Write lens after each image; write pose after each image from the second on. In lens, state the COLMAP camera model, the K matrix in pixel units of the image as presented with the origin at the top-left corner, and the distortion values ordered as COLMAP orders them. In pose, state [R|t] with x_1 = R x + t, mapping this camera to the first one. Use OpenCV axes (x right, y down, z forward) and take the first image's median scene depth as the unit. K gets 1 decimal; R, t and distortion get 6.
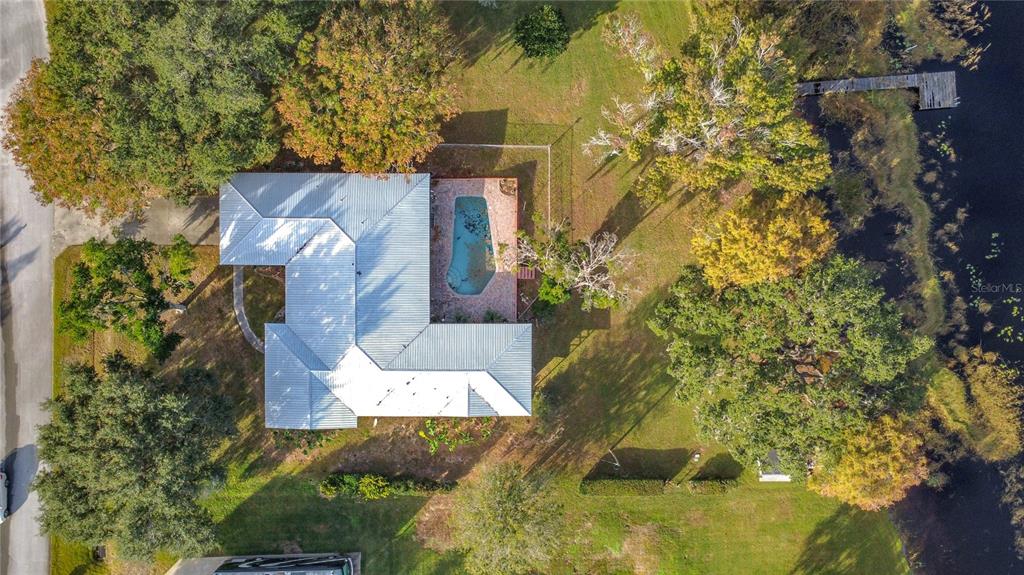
lens RADIAL K [[740.5, 0, 512.0], [0, 740.5, 287.5], [0, 0, 1]] dist [0.000495, 0.000434]
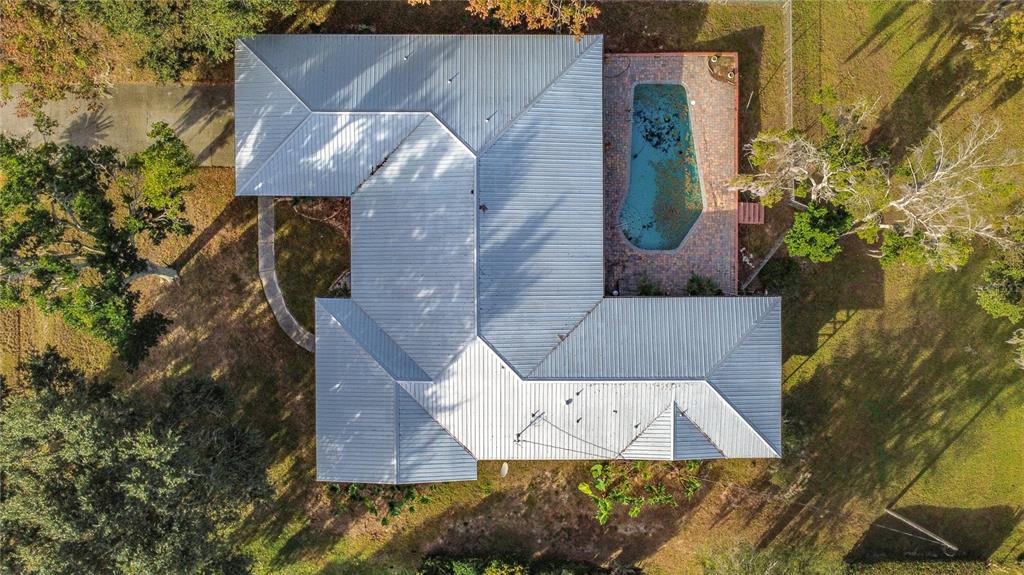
lens RADIAL K [[740.5, 0, 512.0], [0, 740.5, 287.5], [0, 0, 1]] dist [0.000495, 0.000434]
pose [[0.999987, -0.004615, 0.002033, -0.177551], [0.004618, 0.999988, -0.001429, 0.040270], [-0.002027, 0.001438, 0.999997, 0.415538]]
